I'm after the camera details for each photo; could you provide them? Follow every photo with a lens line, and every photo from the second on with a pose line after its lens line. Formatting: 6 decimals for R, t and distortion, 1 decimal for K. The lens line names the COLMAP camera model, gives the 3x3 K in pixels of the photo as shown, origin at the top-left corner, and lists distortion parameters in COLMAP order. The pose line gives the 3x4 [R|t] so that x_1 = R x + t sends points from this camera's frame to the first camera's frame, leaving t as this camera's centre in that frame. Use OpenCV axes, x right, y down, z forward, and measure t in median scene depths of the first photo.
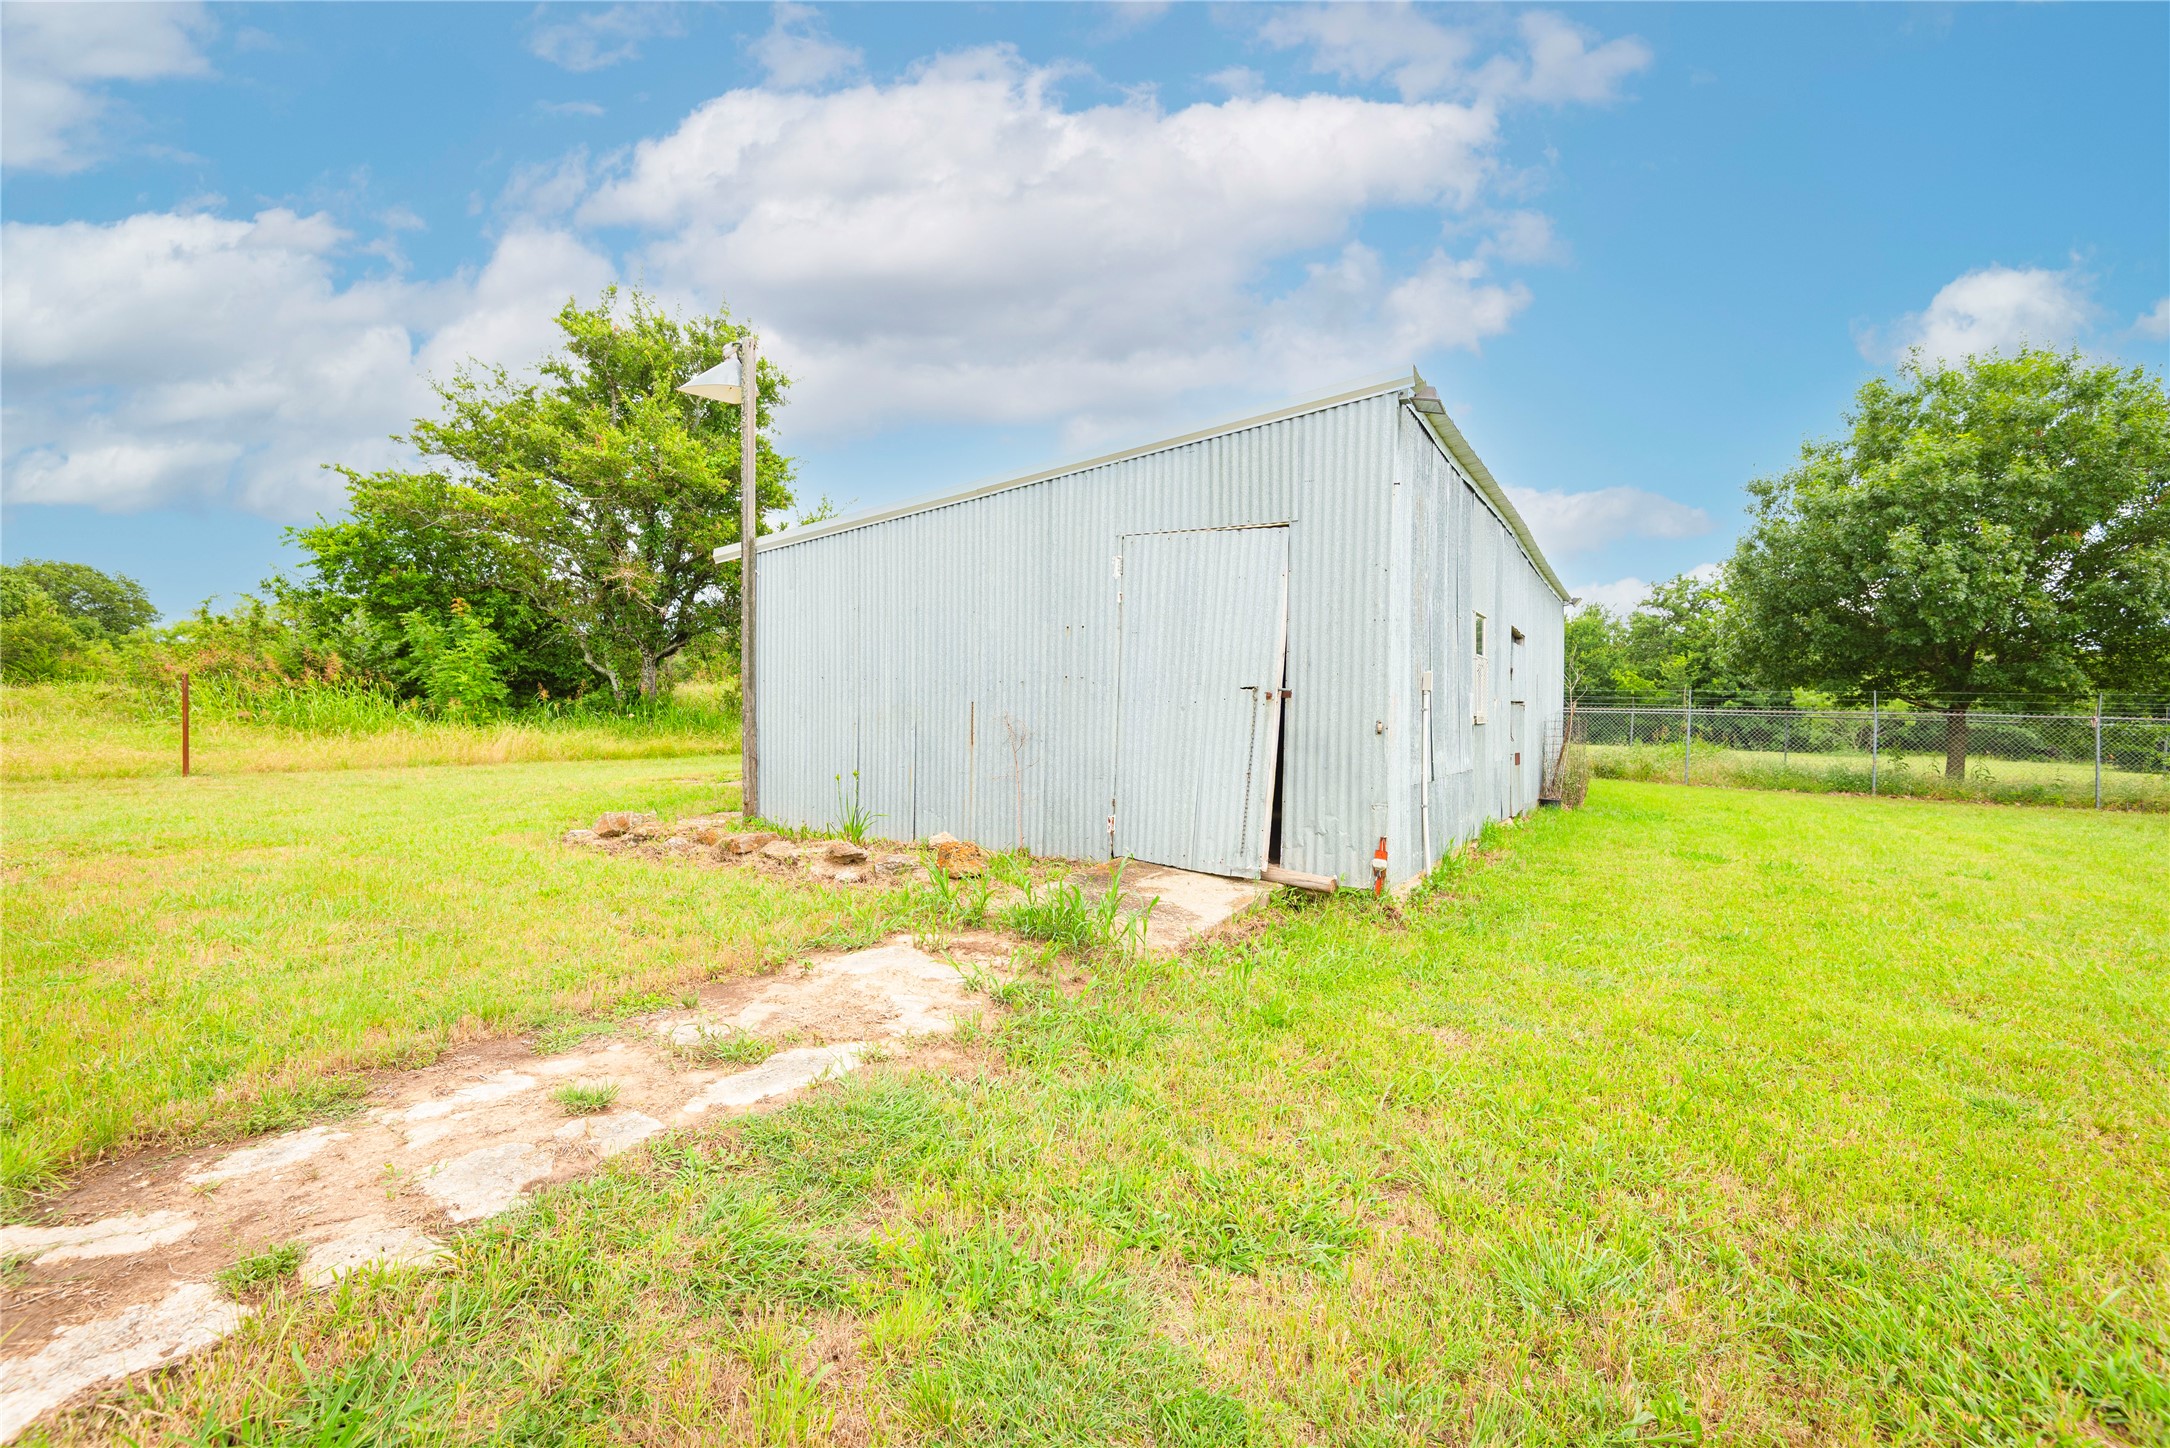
lens RADIAL K [[957.2, 0, 1082.2], [0, 957.2, 716.9], [0, 0, 1]] dist [-0.017439, -0.002136]
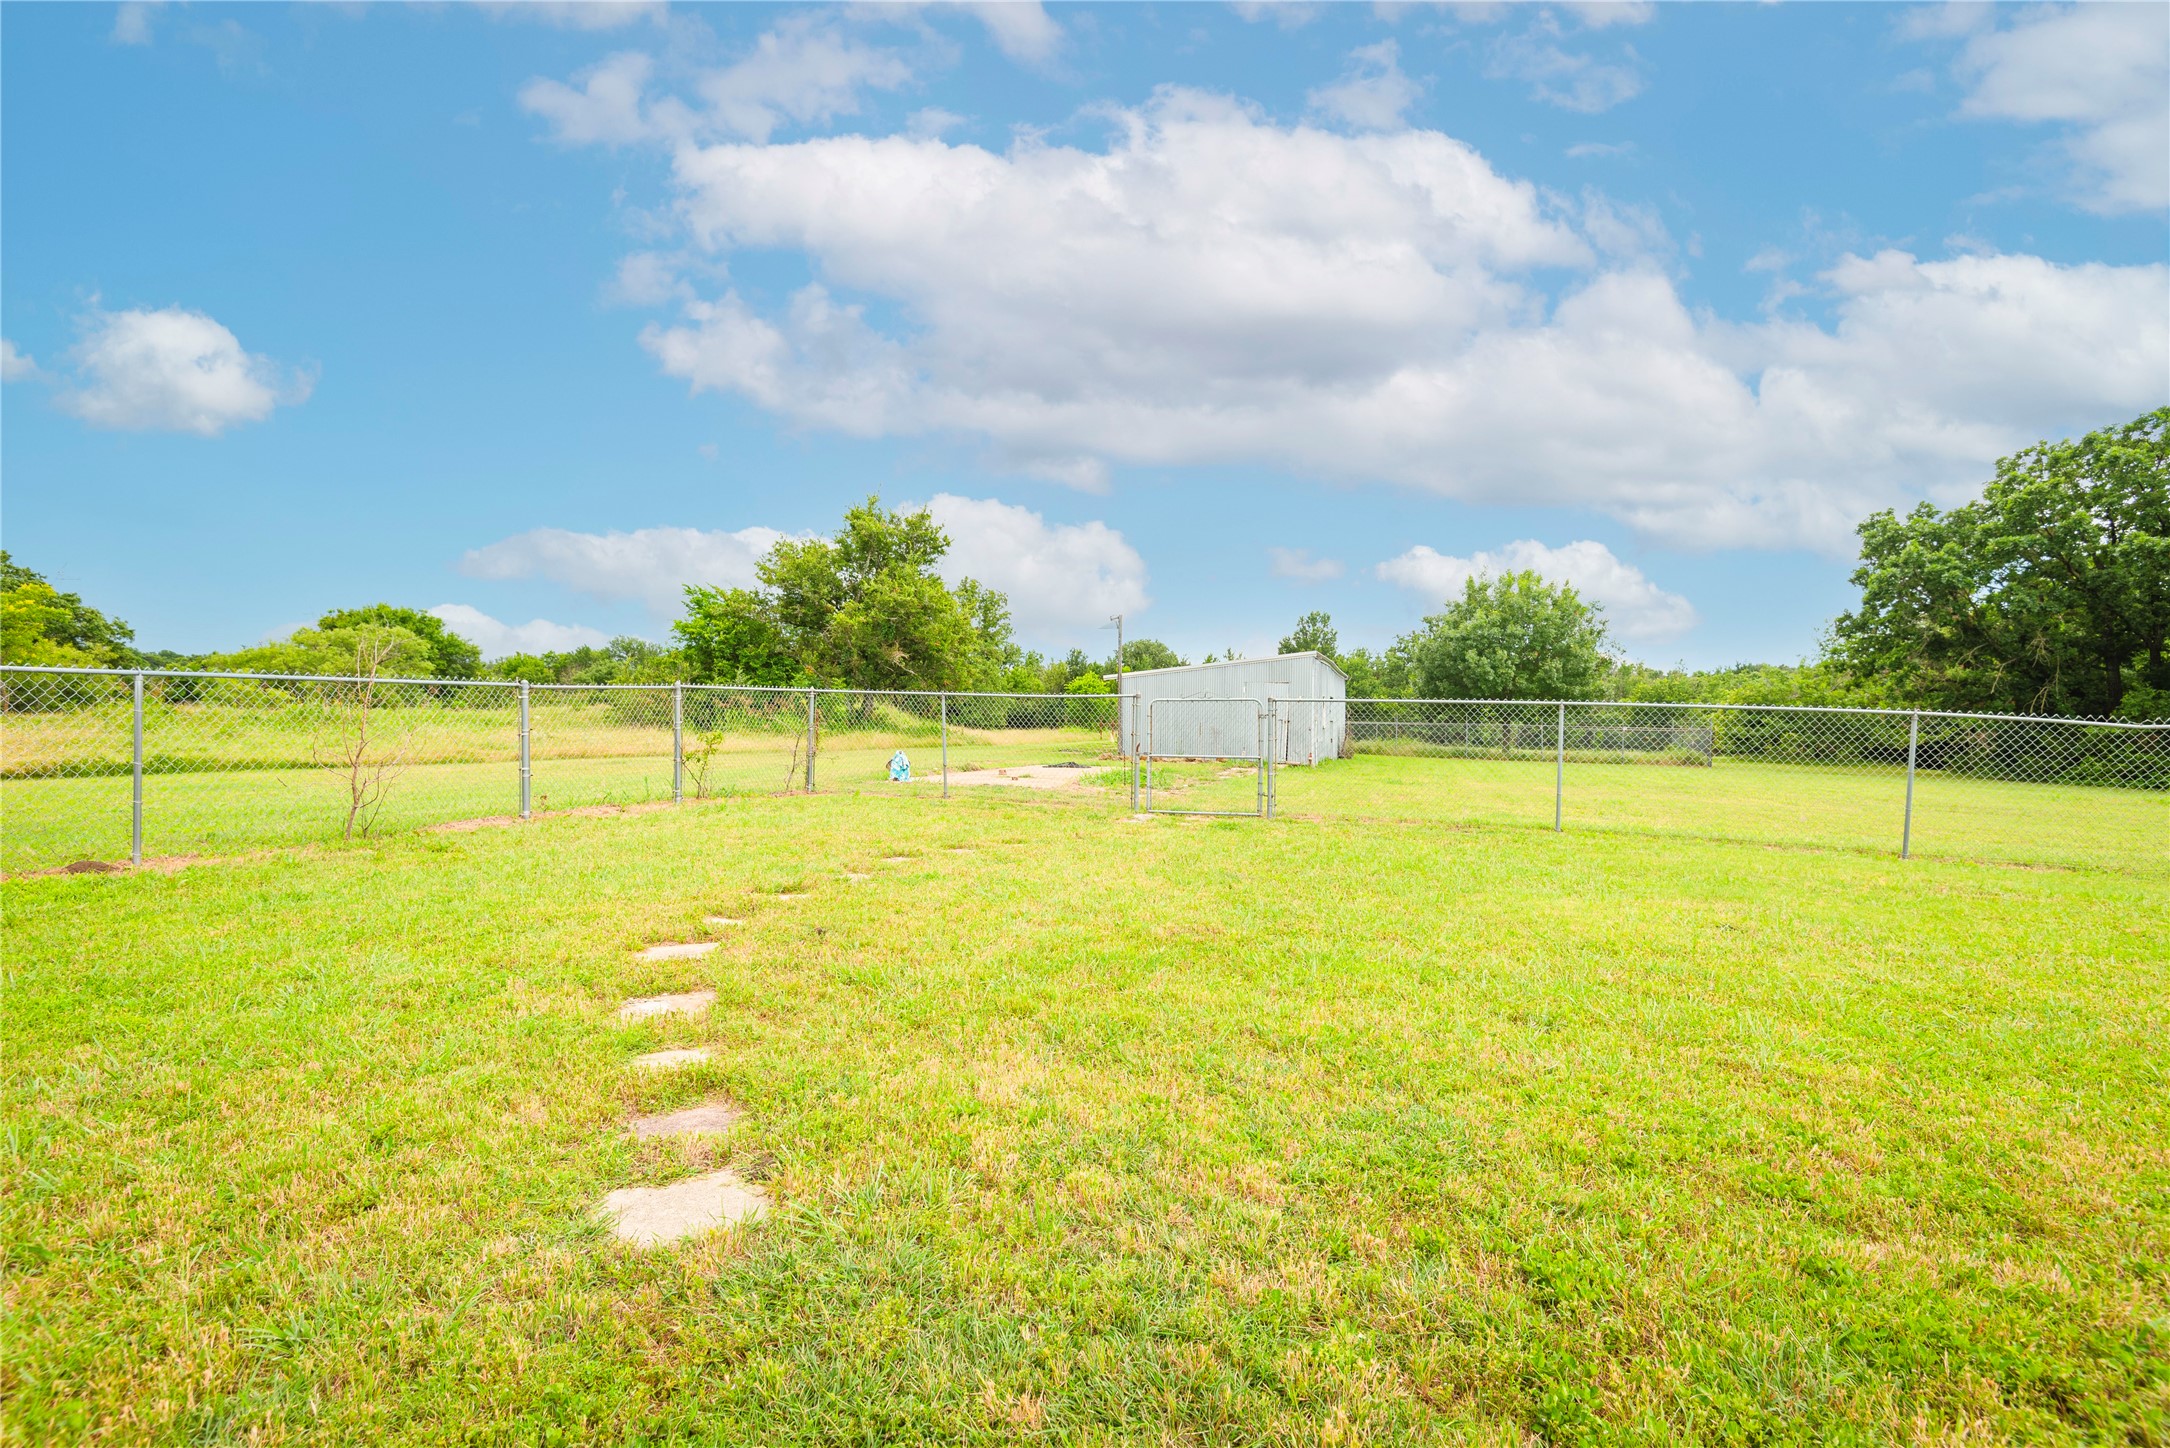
lens RADIAL K [[957.2, 0, 1068.4], [0, 957.2, 713.4], [0, 0, 1]] dist [-0.017439, -0.002136]
pose [[0.981888, -0.002254, 0.189448, -0.656933], [0.005011, 0.999888, -0.014079, -0.001726], [-0.189395, 0.014774, 0.981790, -1.275246]]
